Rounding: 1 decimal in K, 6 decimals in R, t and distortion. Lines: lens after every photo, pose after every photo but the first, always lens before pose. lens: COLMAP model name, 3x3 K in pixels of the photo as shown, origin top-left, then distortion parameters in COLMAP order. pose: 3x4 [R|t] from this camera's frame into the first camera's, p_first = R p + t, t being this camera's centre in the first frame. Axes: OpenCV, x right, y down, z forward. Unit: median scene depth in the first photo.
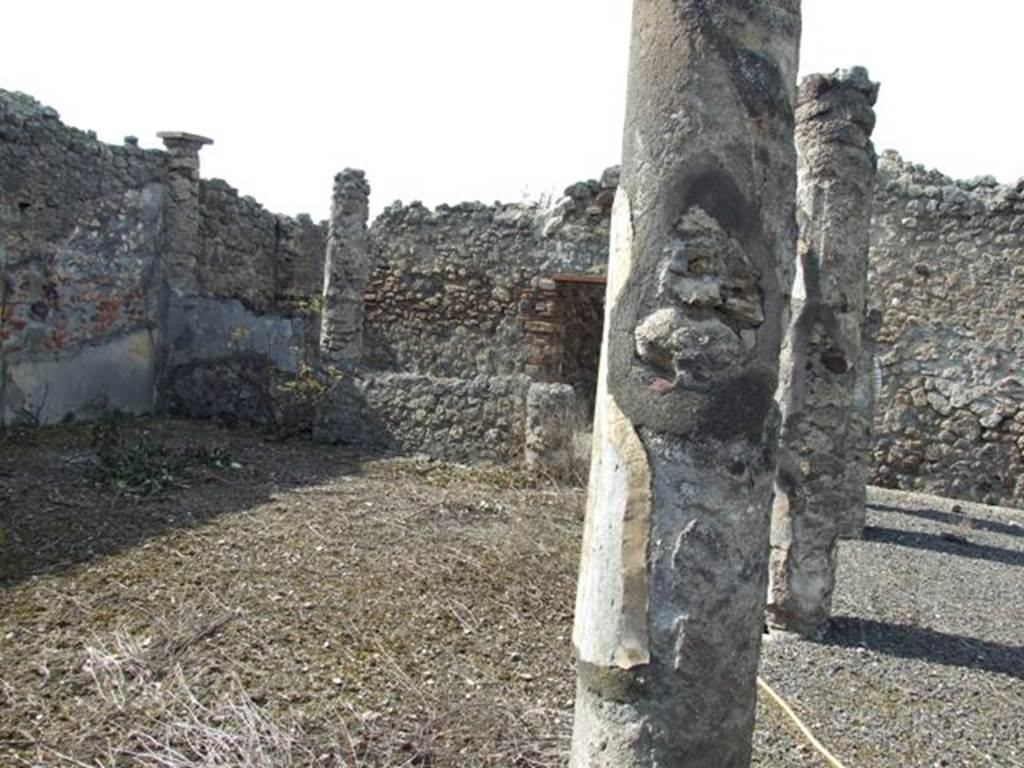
lens RADIAL K [[812.2, 0, 510.4], [0, 812.2, 375.5], [0, 0, 1]] dist [-0.065889, 0.061635]
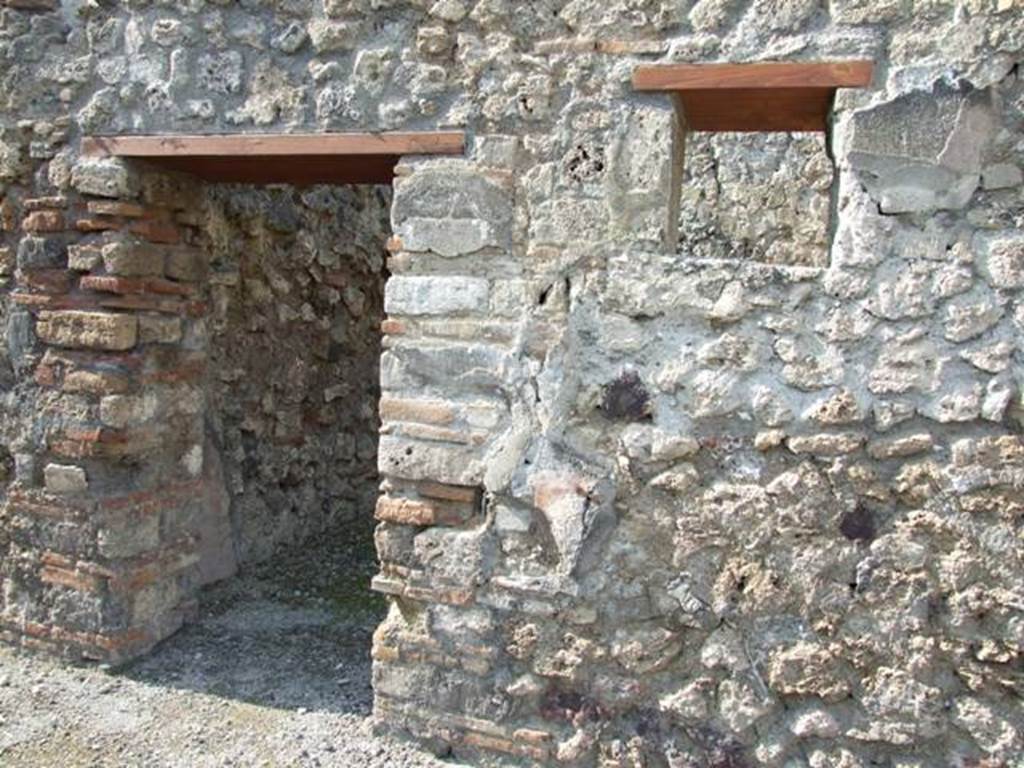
lens RADIAL K [[812.2, 0, 512.4], [0, 812.2, 384.7], [0, 0, 1]] dist [-0.065889, 0.061635]
pose [[0.987515, -0.033401, 0.153945, 0.313547], [0.033519, 0.999436, 0.001829, -0.080807], [-0.153919, 0.003354, 0.988078, 1.578243]]
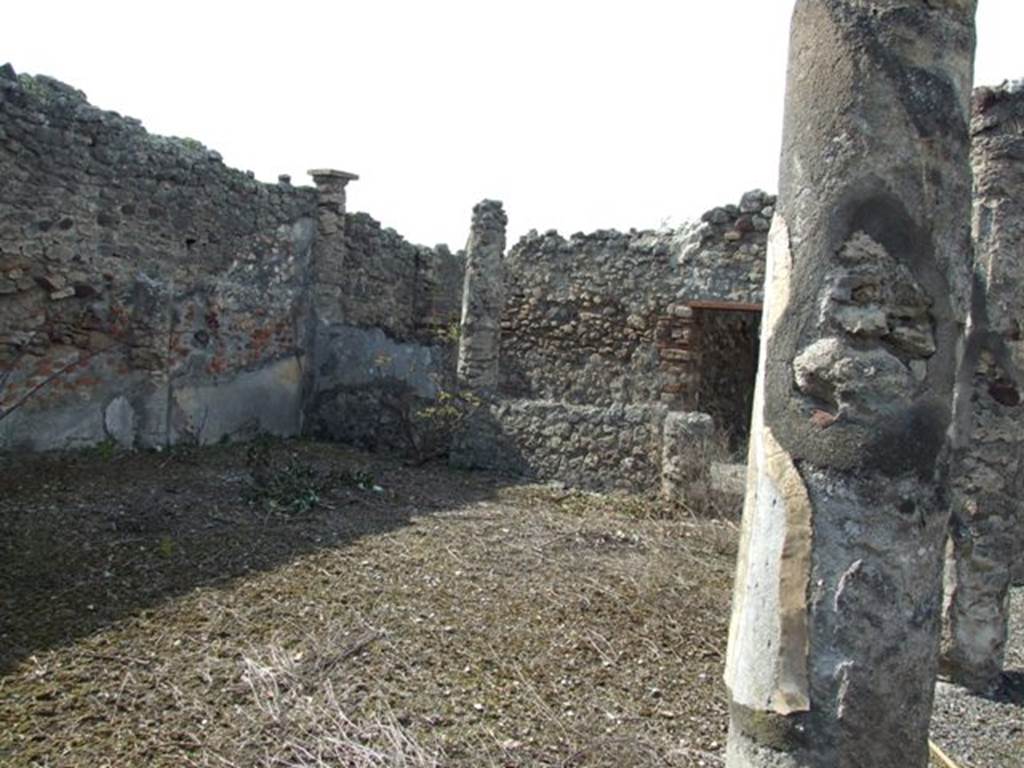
lens RADIAL K [[812.2, 0, 509.8], [0, 812.2, 375.9], [0, 0, 1]] dist [-0.065889, 0.061635]
pose [[0.987249, 0.005092, -0.159100, -0.014299], [-0.010267, 0.999444, -0.031723, -0.001952], [0.158850, 0.032952, 0.986753, -0.001413]]
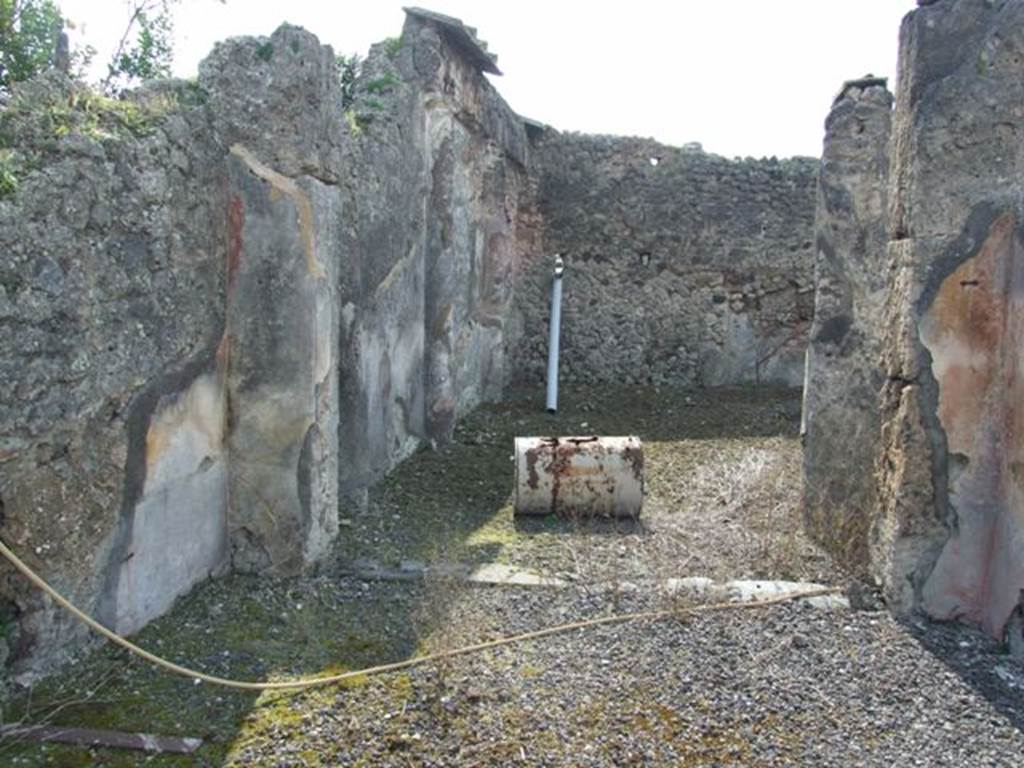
lens RADIAL K [[812.2, 0, 519.0], [0, 812.2, 382.6], [0, 0, 1]] dist [-0.065889, 0.061635]
pose [[0.343298, 0.035608, -0.938551, 1.094868], [-0.048468, 0.998621, 0.020159, 0.095129], [0.937975, 0.038569, 0.344550, -0.350306]]
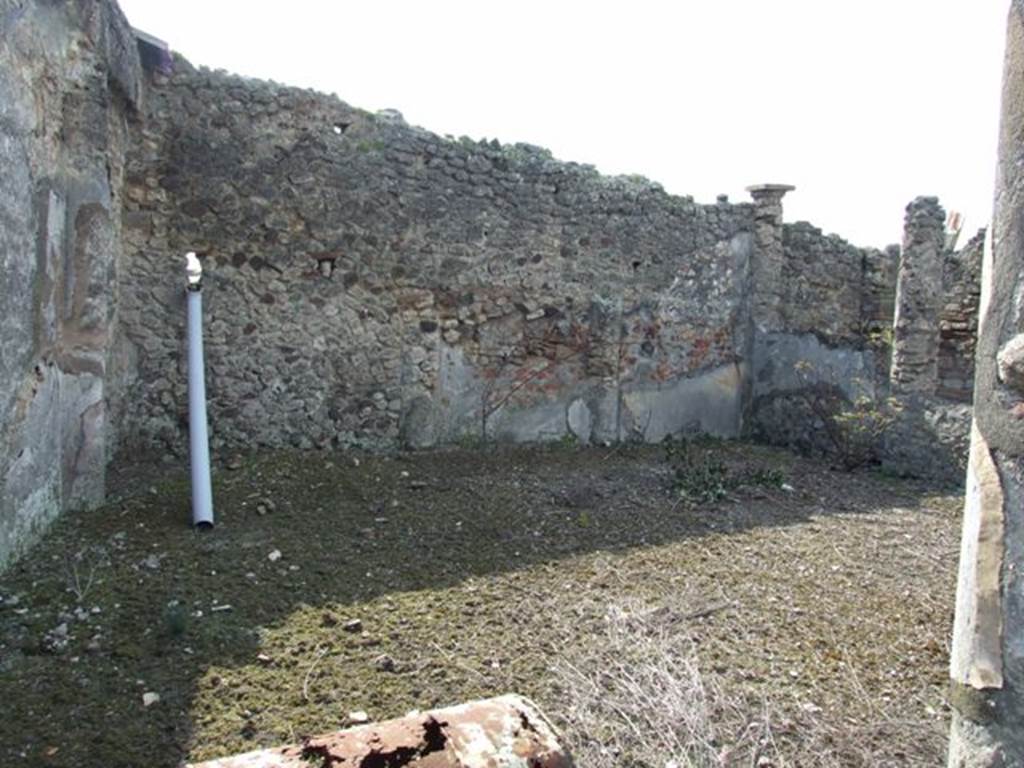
lens RADIAL K [[812.2, 0, 511.0], [0, 812.2, 378.2], [0, 0, 1]] dist [-0.065889, 0.061635]
pose [[0.729018, -0.000648, -0.684495, 0.203093], [-0.026060, 0.999248, -0.028702, 0.008886], [0.683999, 0.038762, 0.728453, -0.075640]]
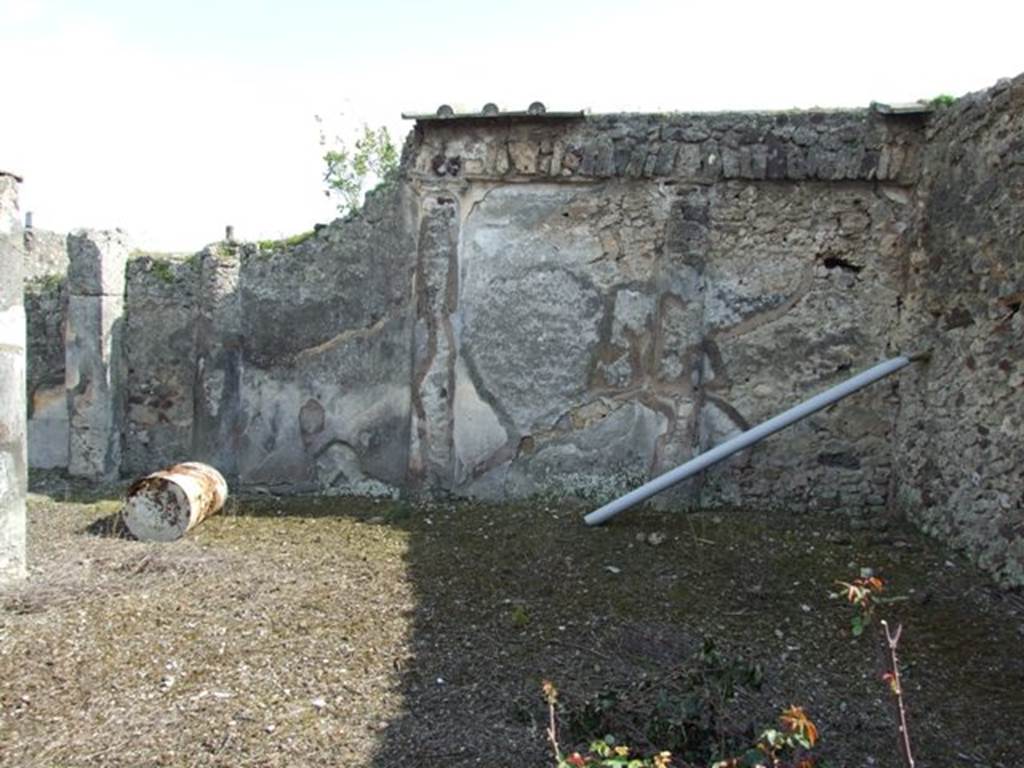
lens RADIAL K [[812.2, 0, 519.7], [0, 812.2, 378.8], [0, 0, 1]] dist [-0.065889, 0.061635]
pose [[-0.931300, -0.086307, -0.353880, -0.239302], [-0.123991, 0.988619, 0.085193, -0.218922], [0.342500, 0.123218, -0.931403, 2.070807]]
